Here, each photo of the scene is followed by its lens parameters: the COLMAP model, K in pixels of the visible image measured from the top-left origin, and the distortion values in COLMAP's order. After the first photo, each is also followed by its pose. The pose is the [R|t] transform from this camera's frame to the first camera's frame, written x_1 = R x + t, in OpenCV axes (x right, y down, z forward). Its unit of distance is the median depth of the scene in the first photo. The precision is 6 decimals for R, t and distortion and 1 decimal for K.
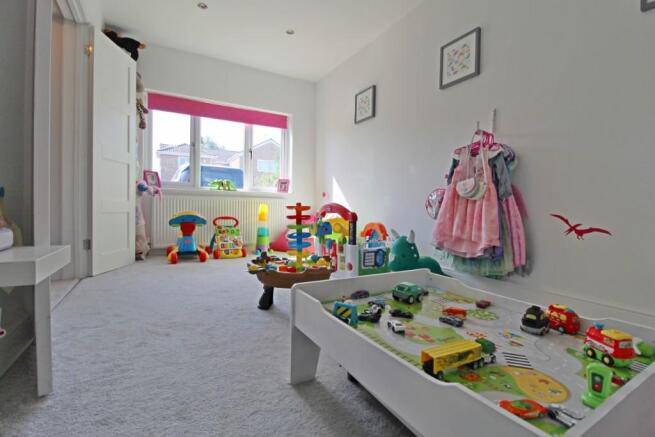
lens RADIAL K [[303.1, 0, 327.6], [0, 303.1, 216.9], [0, 0, 1]] dist [-0.011747, -0.004651]
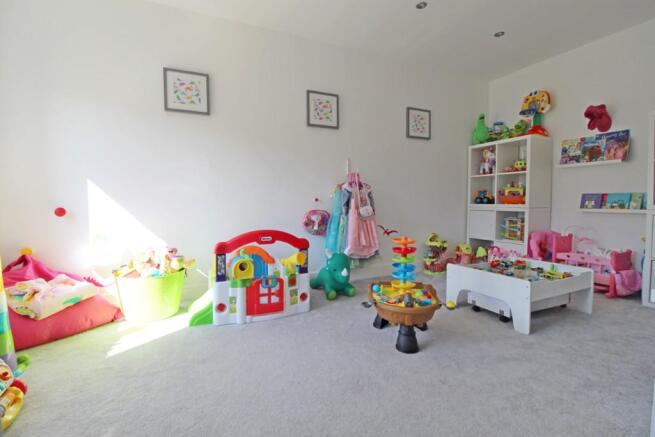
lens RADIAL K [[303.1, 0, 328.5], [0, 303.1, 216.9], [0, 0, 1]] dist [-0.011747, -0.004651]
pose [[0.072493, -0.073641, 0.994647, -0.843935], [0.031779, 0.996935, 0.071494, -0.149580], [-0.996862, 0.026426, 0.074611, 0.850884]]
